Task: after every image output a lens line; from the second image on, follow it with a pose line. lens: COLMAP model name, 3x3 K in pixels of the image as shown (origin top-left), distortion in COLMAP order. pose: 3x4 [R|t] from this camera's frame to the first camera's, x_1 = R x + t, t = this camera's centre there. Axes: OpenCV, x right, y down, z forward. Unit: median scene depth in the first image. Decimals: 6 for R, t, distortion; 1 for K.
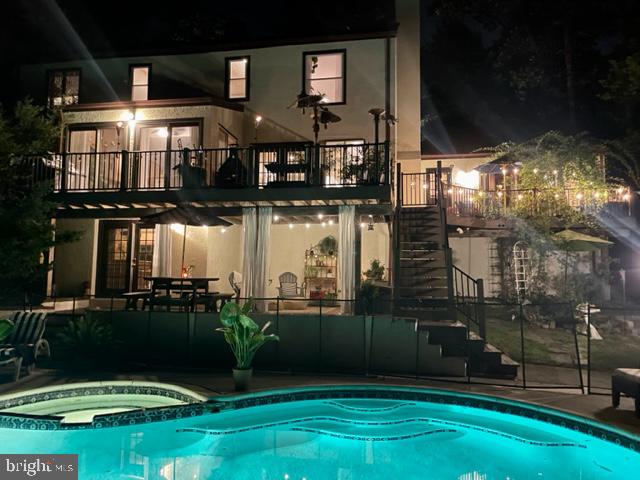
lens RADIAL K [[481.7, 0, 319.0], [0, 481.7, 239.7], [0, 0, 1]] dist [0.031400, -0.034281]
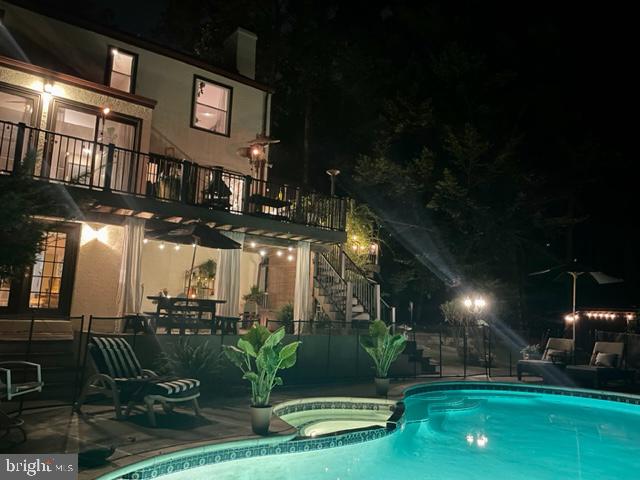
lens RADIAL K [[481.7, 0, 318.8], [0, 481.7, 240.6], [0, 0, 1]] dist [0.031400, -0.034281]
pose [[0.678114, 0.119836, 0.725121, -0.772744], [-0.094195, 0.992652, -0.075960, 0.012705], [-0.728896, -0.016794, 0.684419, 0.159867]]
